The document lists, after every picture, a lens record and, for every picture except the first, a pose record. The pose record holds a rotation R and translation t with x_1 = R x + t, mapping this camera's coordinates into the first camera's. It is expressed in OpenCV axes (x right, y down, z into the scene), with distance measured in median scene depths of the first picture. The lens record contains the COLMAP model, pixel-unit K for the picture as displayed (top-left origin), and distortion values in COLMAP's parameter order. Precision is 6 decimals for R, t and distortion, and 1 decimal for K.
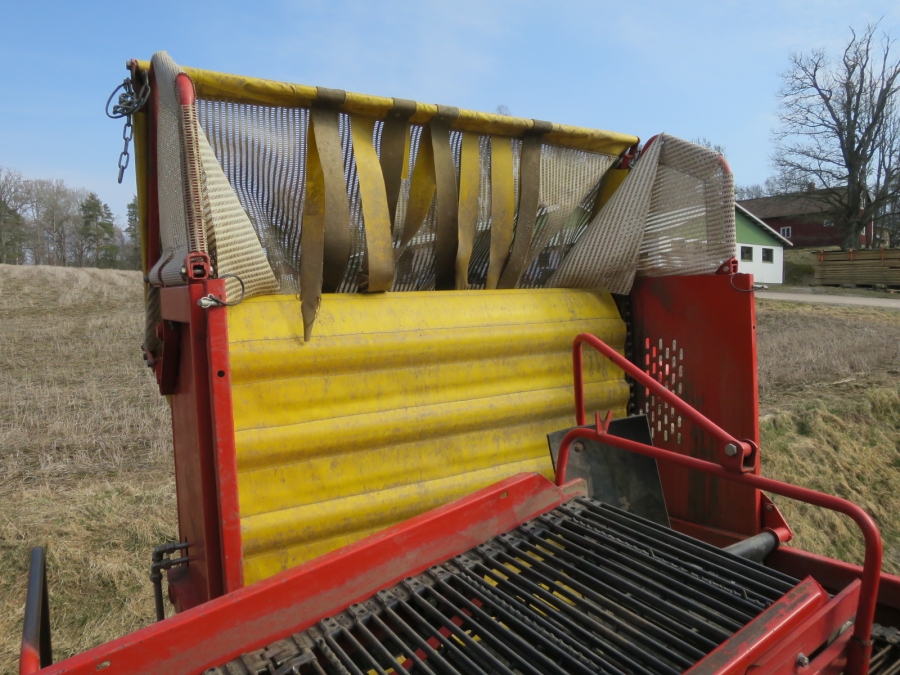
lens RADIAL K [[645.0, 0, 452.9], [0, 645.0, 335.5], [0, 0, 1]] dist [-0.055471, 0.012062]
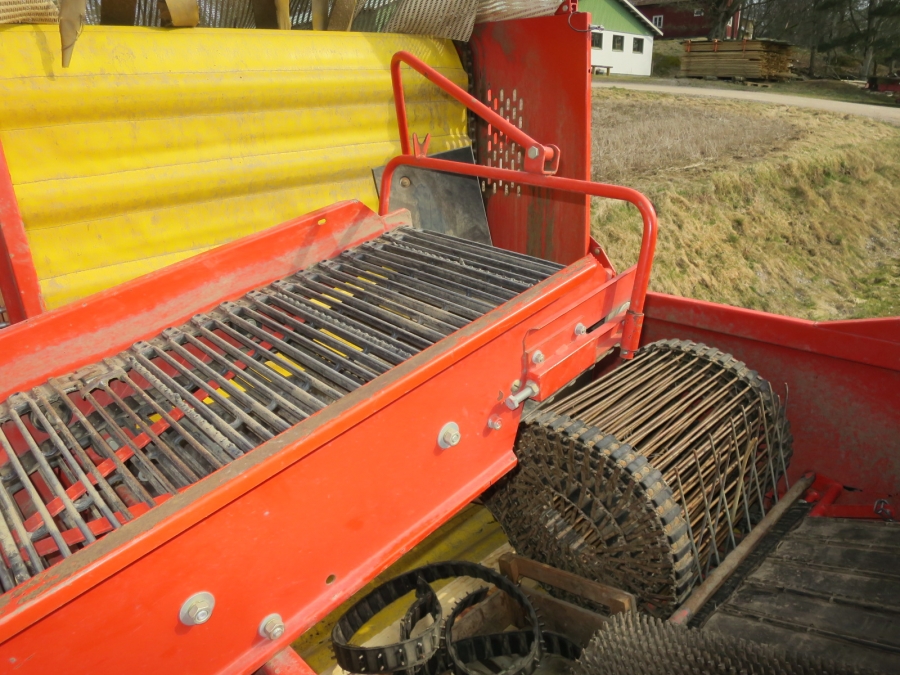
lens RADIAL K [[643.1, 0, 453.7], [0, 643.1, 336.9], [0, 0, 1]] dist [-0.054720, 0.009453]
pose [[0.980984, -0.071923, 0.180272, 0.020325], [0.014137, 0.952816, 0.303218, 0.028277], [-0.193574, -0.294903, 0.935714, -0.002892]]
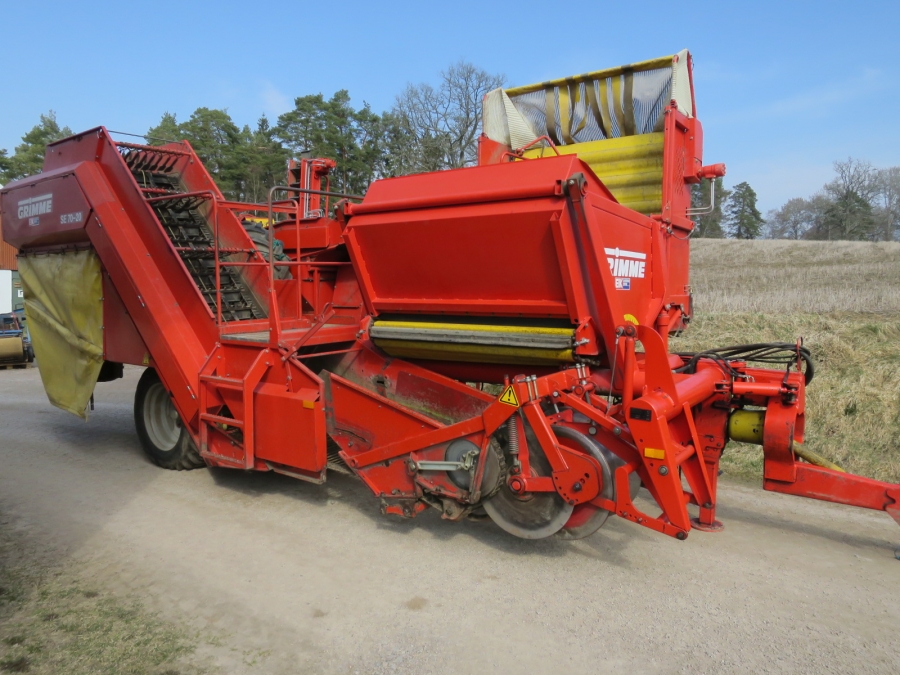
lens RADIAL K [[645.0, 0, 452.9], [0, 645.0, 335.5], [0, 0, 1]] dist [-0.055471, 0.012062]
pose [[0.363515, 0.085836, -0.927625, 0.850853], [-0.076540, 0.995131, 0.062089, 0.228400], [0.928439, 0.048431, 0.368315, -0.184225]]
